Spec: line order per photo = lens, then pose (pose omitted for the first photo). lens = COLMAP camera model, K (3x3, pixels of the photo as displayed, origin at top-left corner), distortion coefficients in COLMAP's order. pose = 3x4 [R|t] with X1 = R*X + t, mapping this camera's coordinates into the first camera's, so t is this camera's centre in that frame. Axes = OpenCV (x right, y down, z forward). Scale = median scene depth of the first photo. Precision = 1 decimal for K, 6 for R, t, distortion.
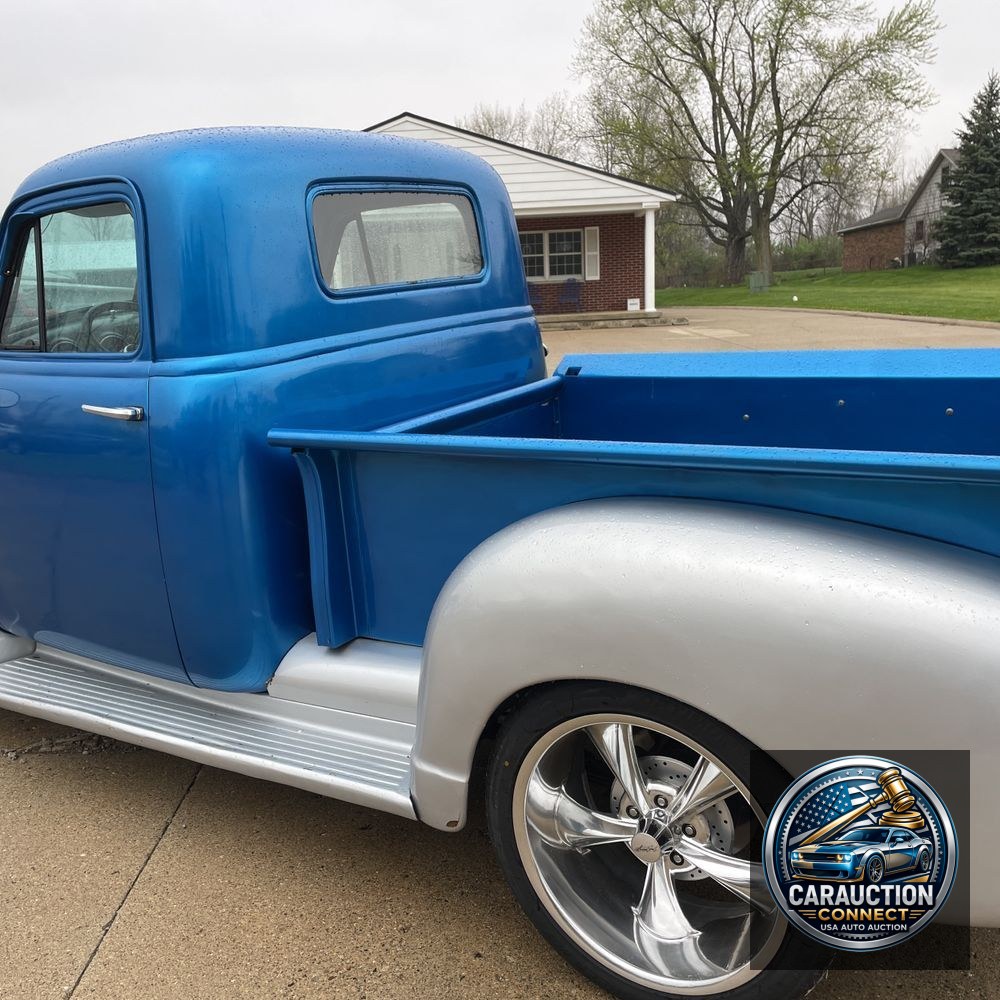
lens RADIAL K [[1011.8, 0, 497.7], [0, 1011.8, 496.9], [0, 0, 1]] dist [0.109421, -0.159414]
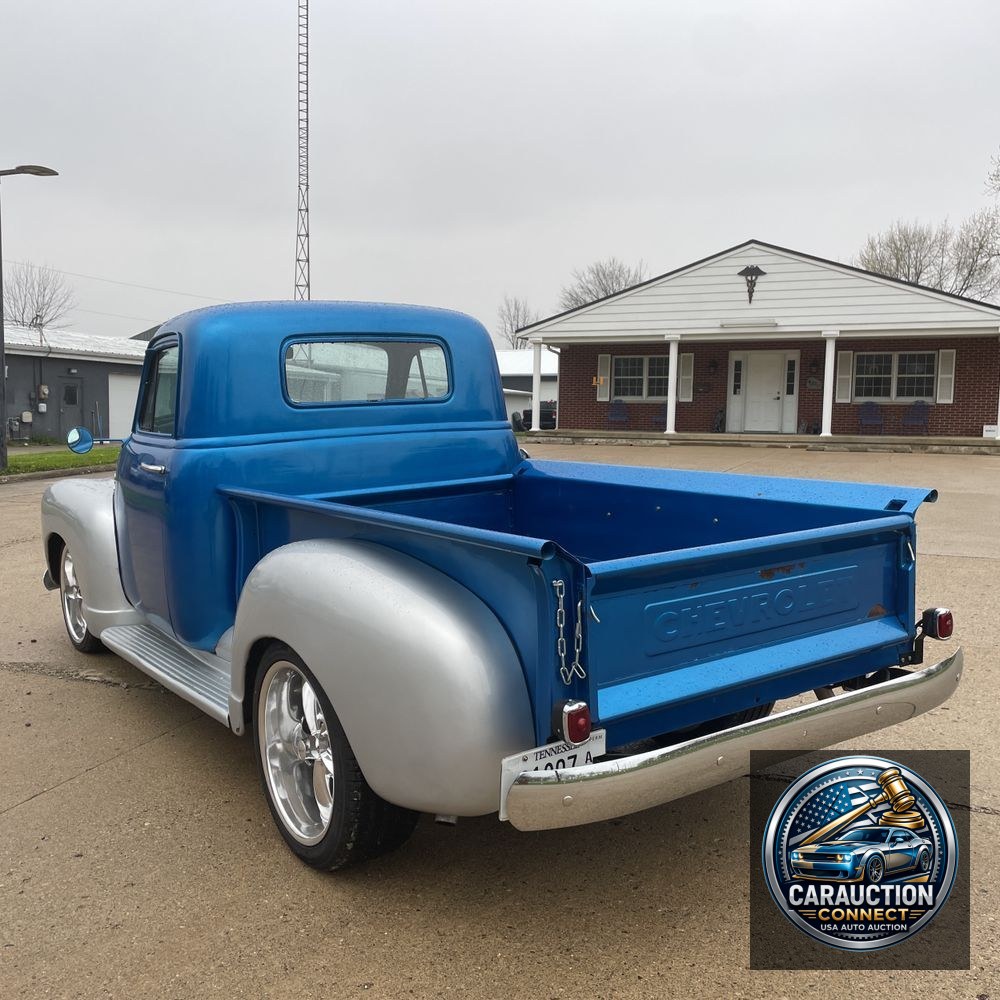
lens RADIAL K [[1021.1, 0, 500.0], [0, 1021.1, 500.0], [0, 0, 1]] dist [0.088766, -0.141010]
pose [[0.921822, 0.086070, -0.377938, 0.083257], [-0.124109, 0.989243, -0.077425, 0.003090], [0.367208, 0.118278, 0.922588, -0.035652]]
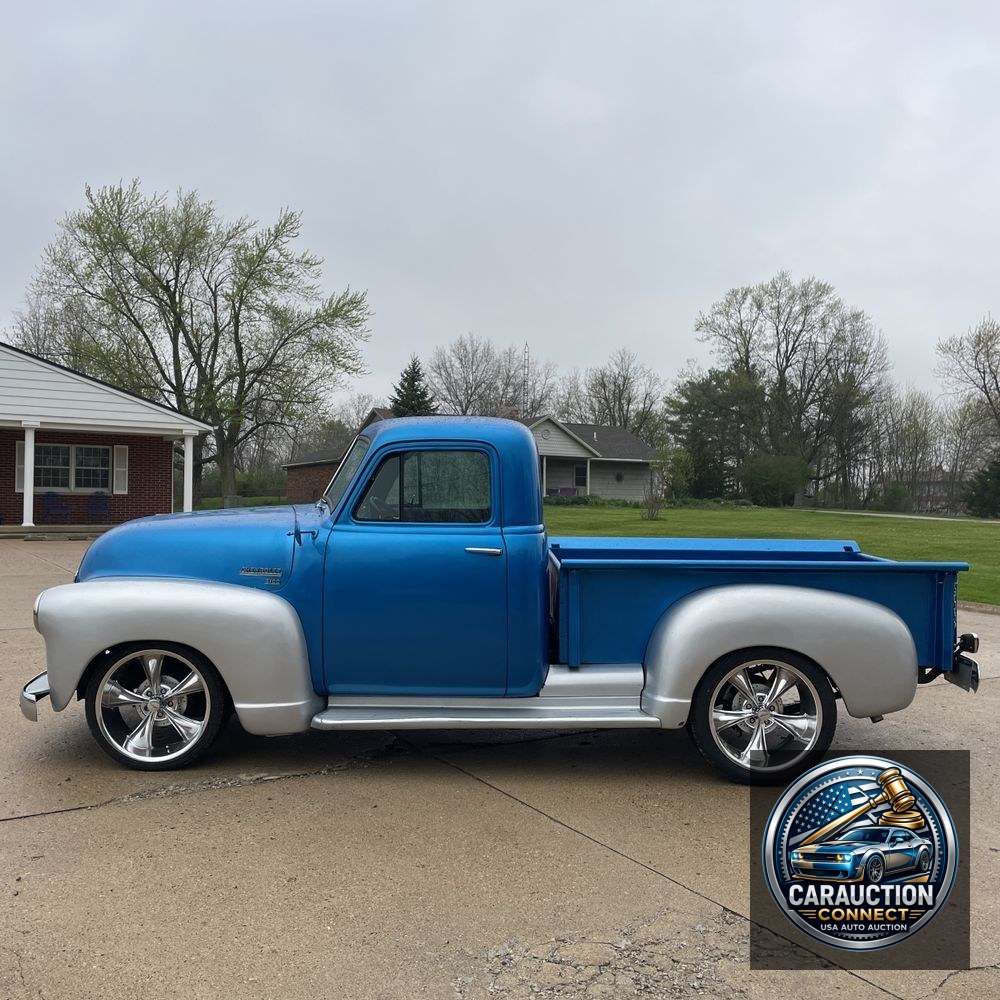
lens RADIAL K [[1005.6, 0, 500.0], [0, 1005.6, 500.0], [0, 0, 1]] dist [0.228308, -0.456997]
pose [[0.838024, 0.055250, 0.542829, -0.153164], [0.061700, 0.978883, -0.194885, 0.022253], [-0.542134, 0.196811, 0.816918, -0.071594]]
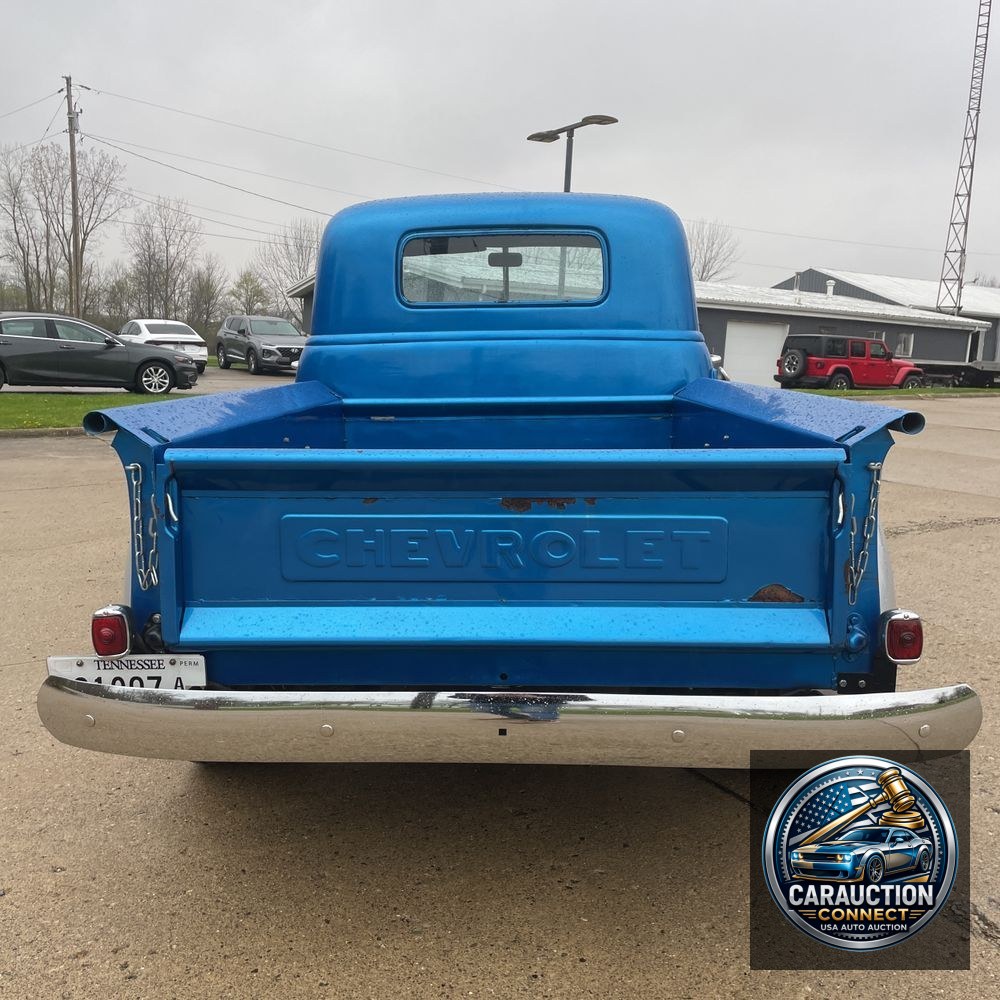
lens RADIAL K [[1011.8, 0, 497.7], [0, 1011.8, 496.9], [0, 0, 1]] dist [0.109421, -0.159414]
pose [[0.496500, 0.186301, -0.847809, 0.137799], [-0.227260, 0.970528, 0.080178, -0.008505], [0.837760, 0.152864, 0.524206, 0.042466]]
